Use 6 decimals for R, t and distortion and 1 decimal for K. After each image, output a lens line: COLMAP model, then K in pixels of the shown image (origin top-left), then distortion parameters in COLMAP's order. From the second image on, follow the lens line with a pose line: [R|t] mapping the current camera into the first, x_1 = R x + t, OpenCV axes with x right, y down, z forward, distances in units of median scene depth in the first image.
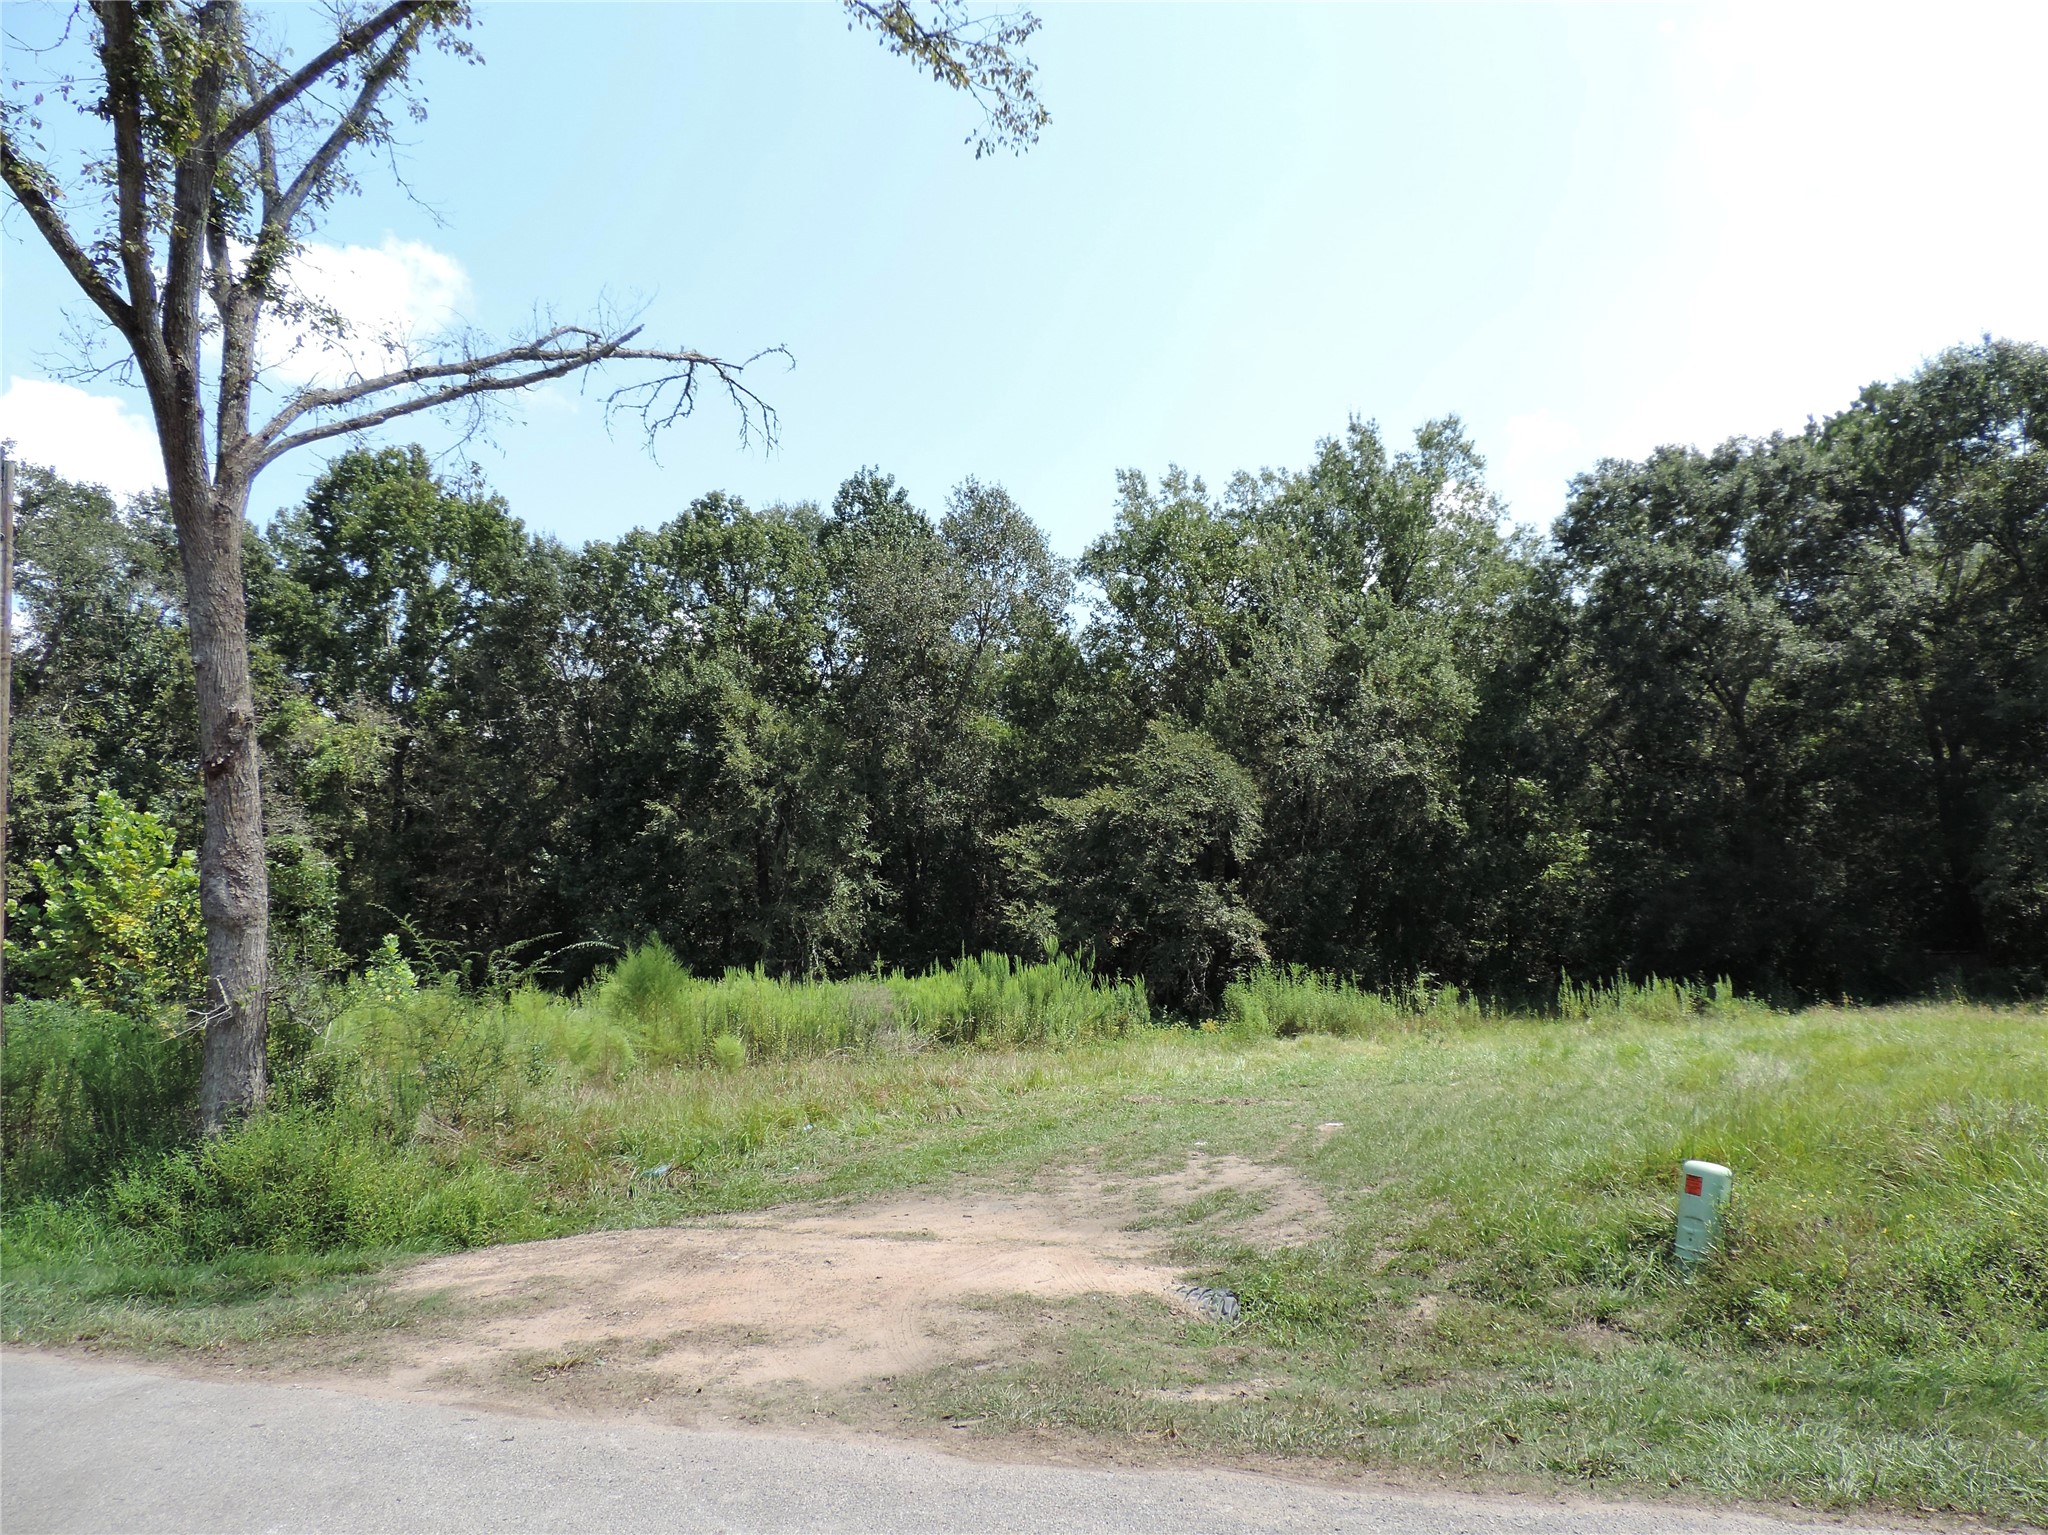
lens RADIAL K [[1552.9, 0, 1022.8], [0, 1552.9, 762.1], [0, 0, 1]] dist [-0.007799, -0.000926]
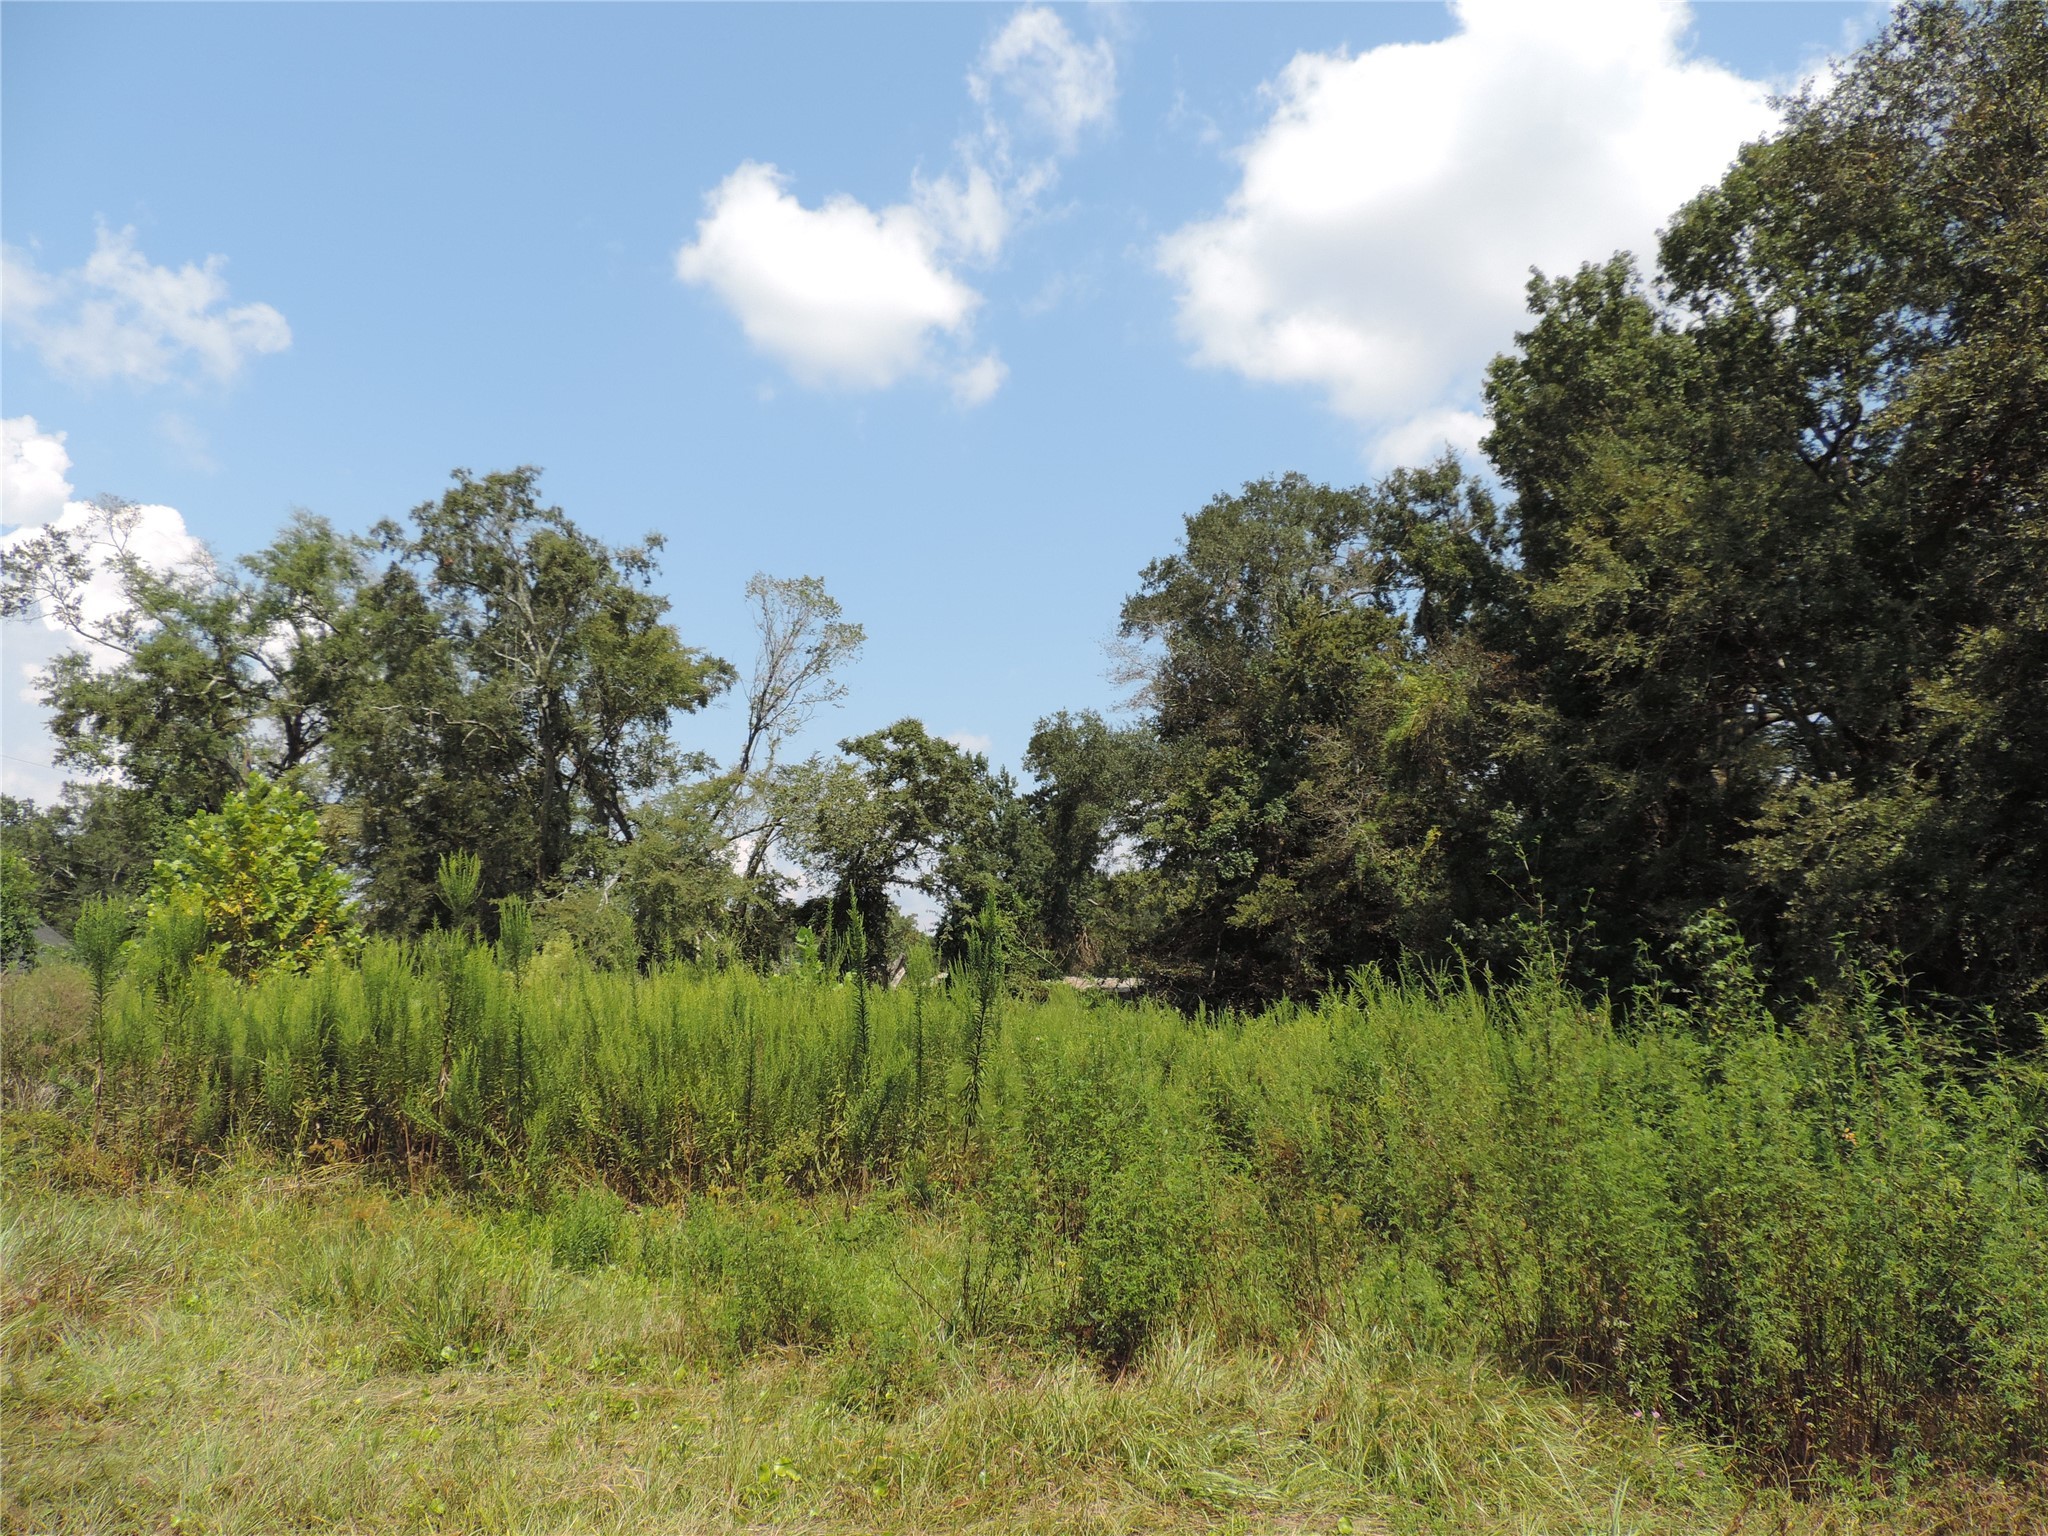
lens RADIAL K [[1439.6, 0, 1021.1], [0, 1439.6, 774.0], [0, 0, 1]] dist [-0.043301, 0.032491]
pose [[0.273698, -0.136264, -0.952114, 0.202394], [0.113085, 0.987607, -0.108836, 0.084036], [0.955145, -0.077881, 0.285715, 0.627430]]
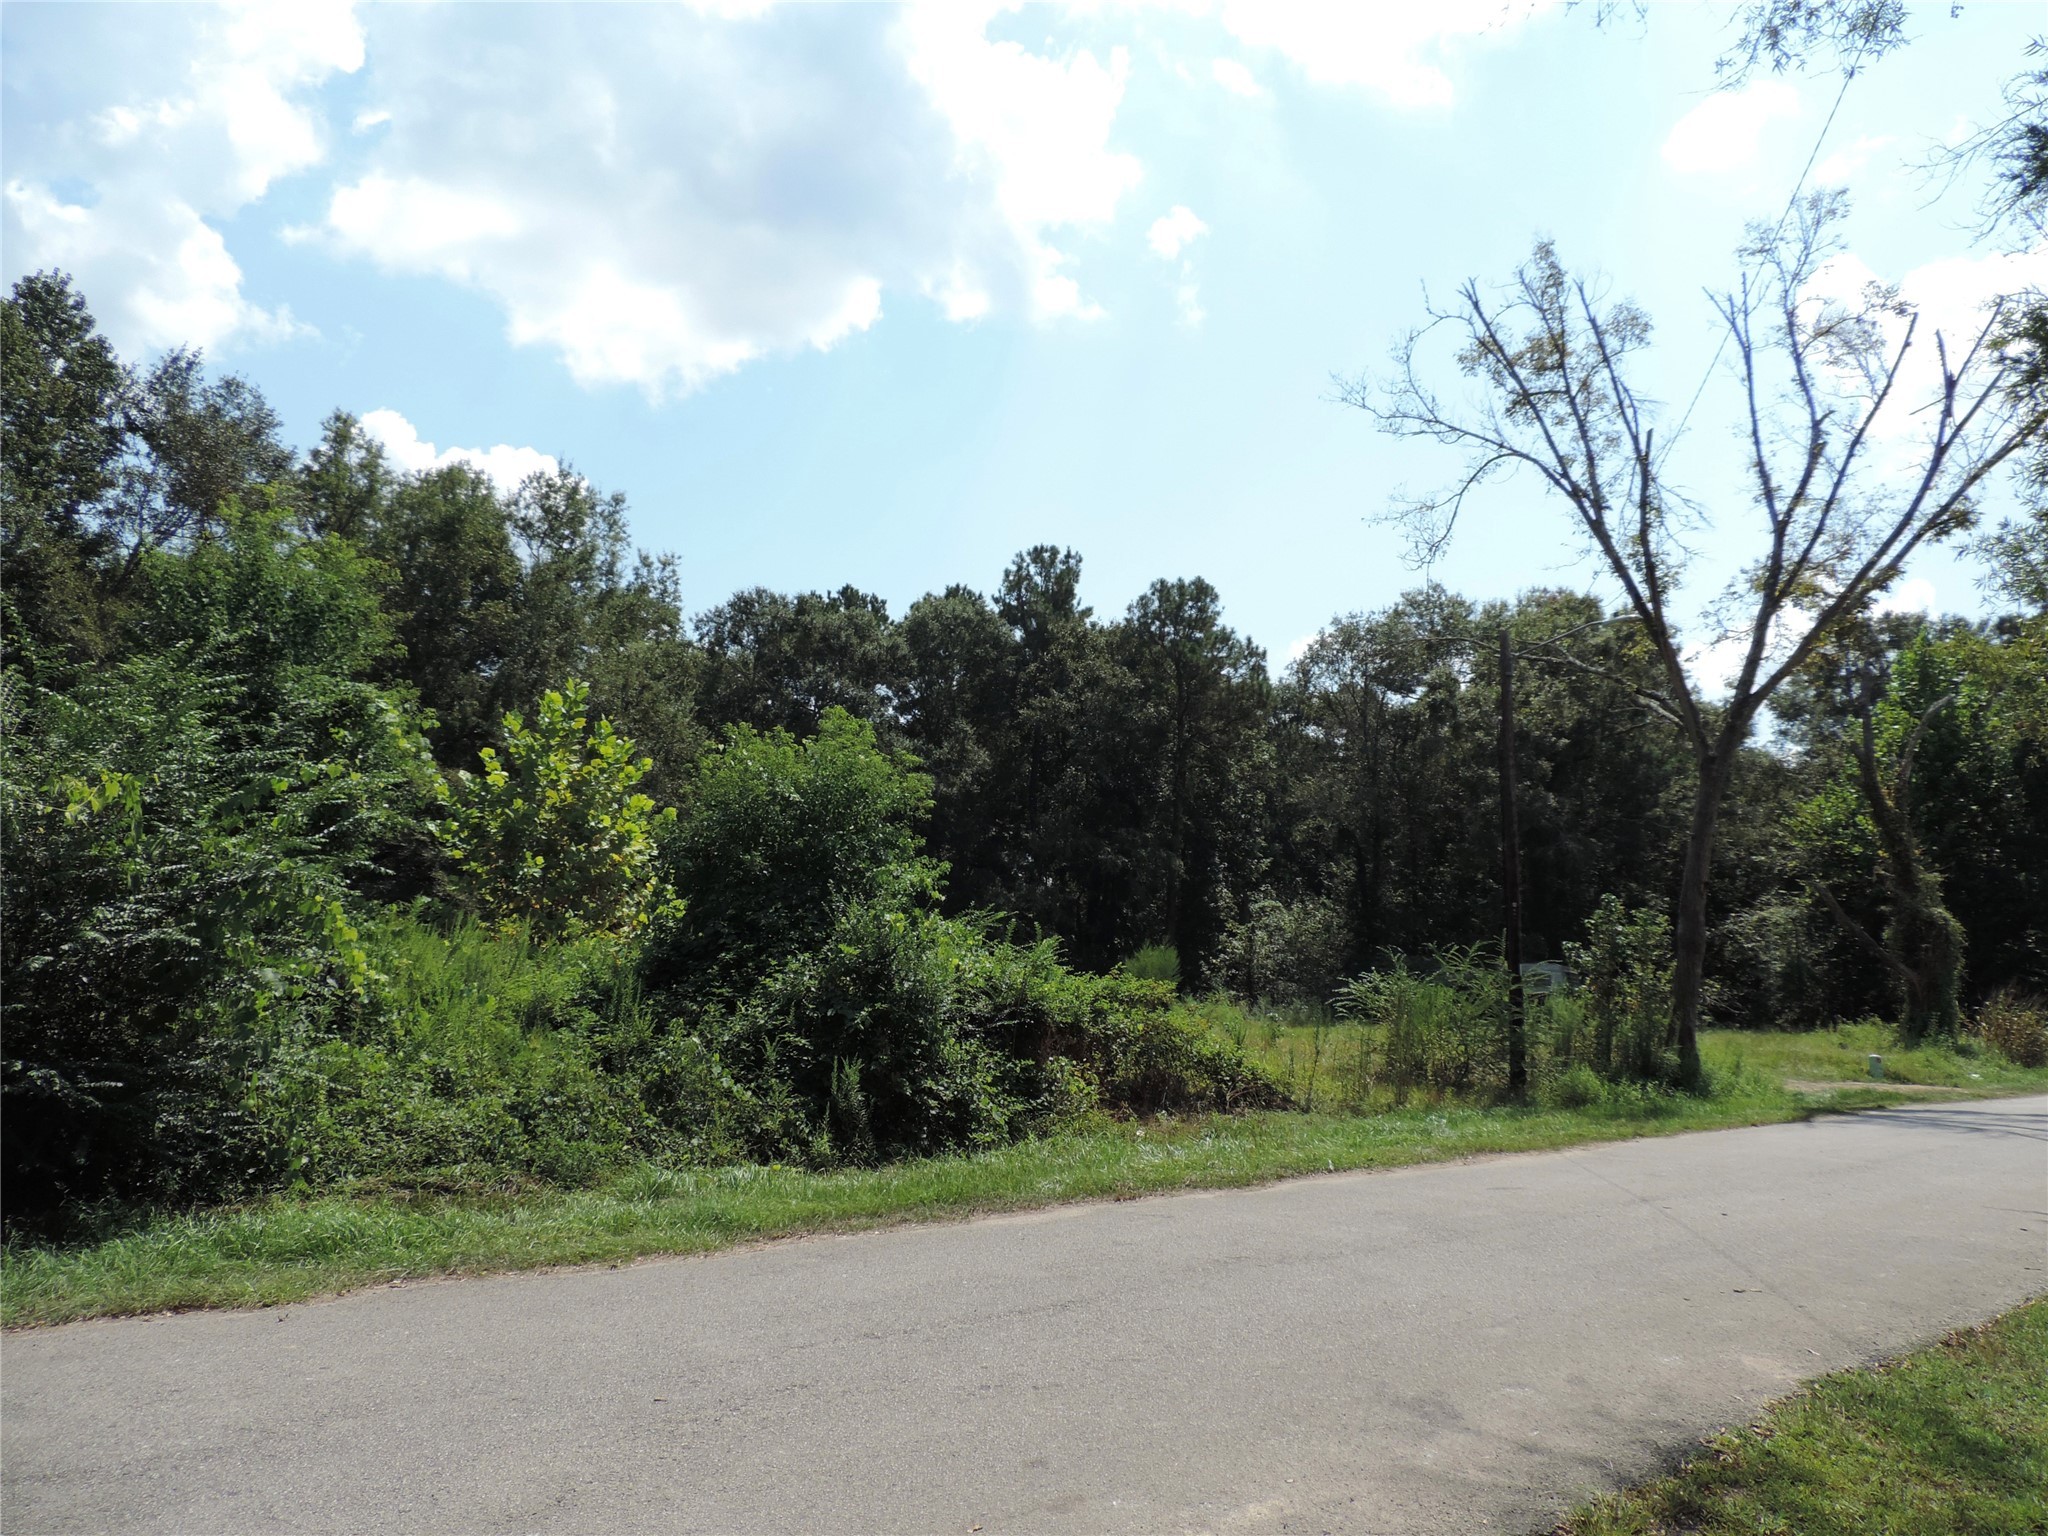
lens RADIAL K [[1482.7, 0, 1024.0], [0, 1482.7, 768.0], [0, 0, 1]] dist [-0.018397, -0.004043]
pose [[0.385786, 0.185184, 0.903812, -0.616603], [-0.187227, 0.974978, -0.119849, 0.059956], [-0.903391, -0.122982, 0.410804, 0.252739]]
